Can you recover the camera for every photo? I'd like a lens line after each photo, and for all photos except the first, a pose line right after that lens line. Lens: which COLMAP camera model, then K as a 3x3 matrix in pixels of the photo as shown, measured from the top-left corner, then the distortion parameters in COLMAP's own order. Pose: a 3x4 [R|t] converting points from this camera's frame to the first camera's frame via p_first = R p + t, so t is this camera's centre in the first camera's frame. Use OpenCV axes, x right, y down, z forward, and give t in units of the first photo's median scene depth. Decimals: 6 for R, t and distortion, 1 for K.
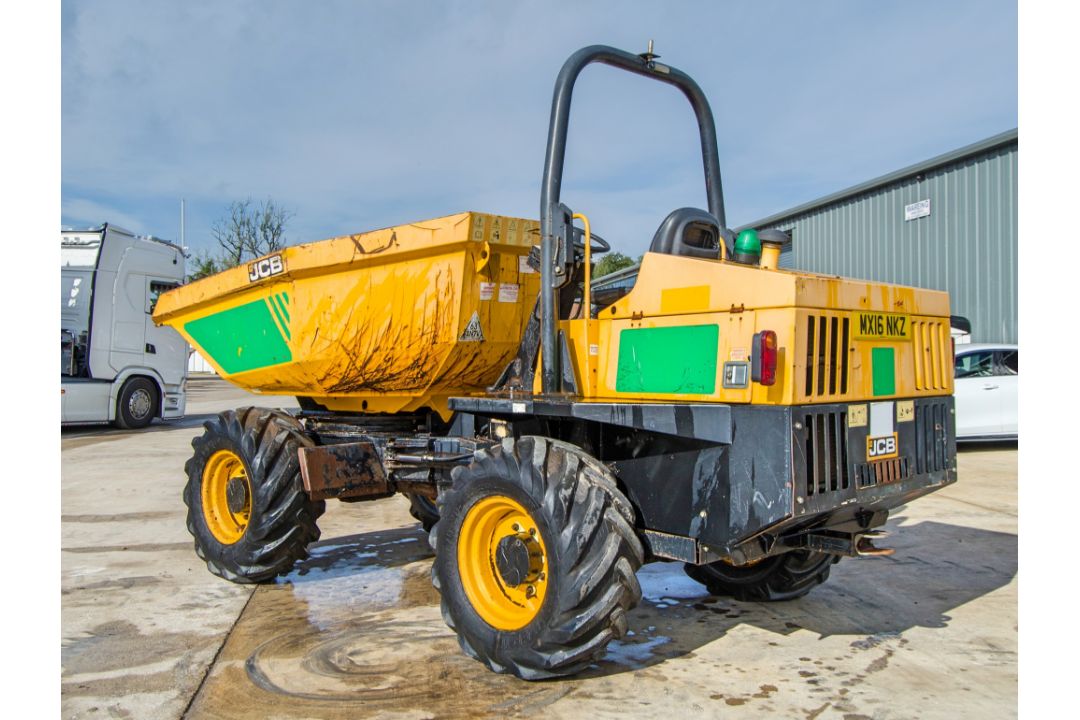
lens RADIAL K [[958.5, 0, 515.7], [0, 958.5, 340.0], [0, 0, 1]] dist [-0.008560, -0.002341]
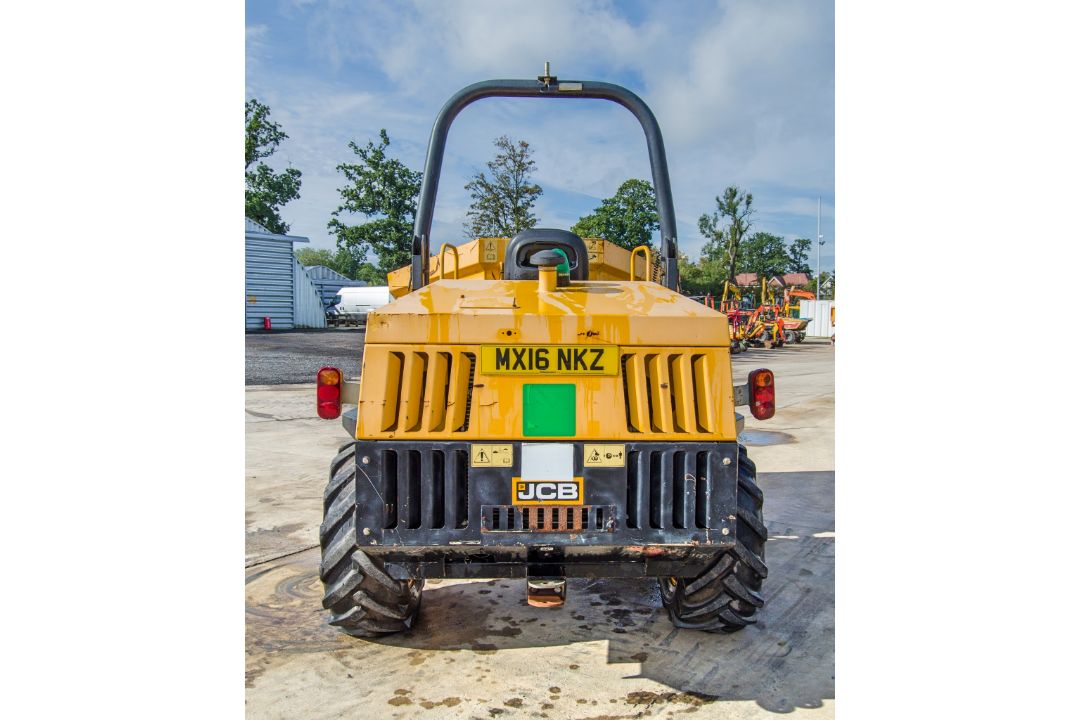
lens RADIAL K [[758.1, 0, 539.3], [0, 758.1, 376.7], [0, 0, 1]] dist [-0.002668, -0.000267]
pose [[0.751323, 0.056716, -0.657493, 0.802914], [0.001944, 0.996106, 0.088146, -0.058617], [0.659932, -0.067504, 0.748287, 0.435413]]
